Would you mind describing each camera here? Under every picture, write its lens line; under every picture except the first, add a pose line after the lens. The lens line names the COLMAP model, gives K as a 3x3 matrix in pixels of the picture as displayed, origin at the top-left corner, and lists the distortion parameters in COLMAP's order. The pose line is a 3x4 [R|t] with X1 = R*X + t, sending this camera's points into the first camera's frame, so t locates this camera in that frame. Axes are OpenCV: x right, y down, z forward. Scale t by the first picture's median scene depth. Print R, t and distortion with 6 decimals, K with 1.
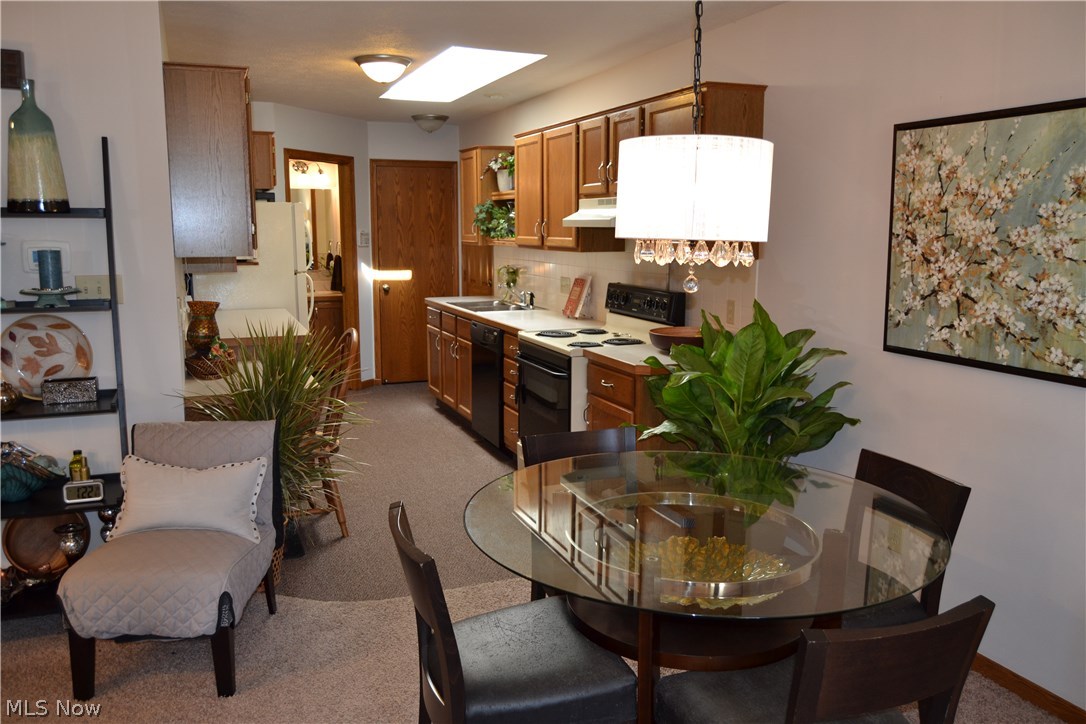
lens RADIAL K [[843.3, 0, 544.1], [0, 843.3, 363.7], [0, 0, 1]] dist [-0.025789, 0.015321]
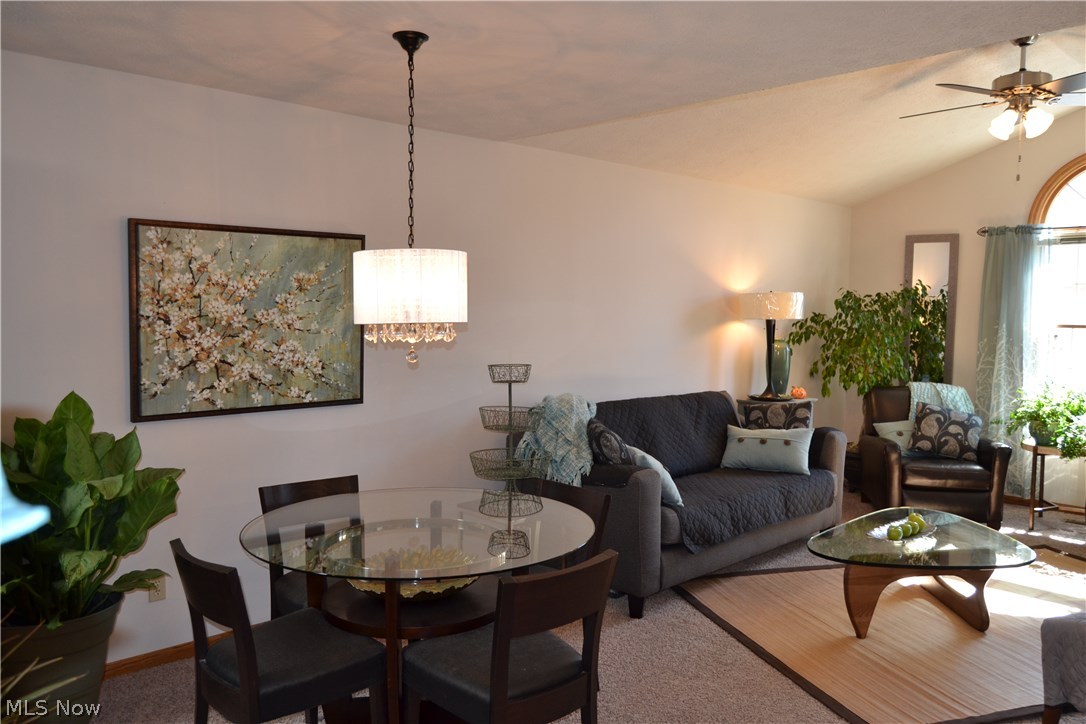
lens RADIAL K [[843.3, 0, 535.3], [0, 843.3, 357.8], [0, 0, 1]] dist [-0.025789, 0.015321]
pose [[-0.354181, -0.064334, 0.932961, -0.909338], [0.140539, 0.982640, 0.121113, -0.180942], [-0.924556, 0.174013, -0.338991, 1.014655]]
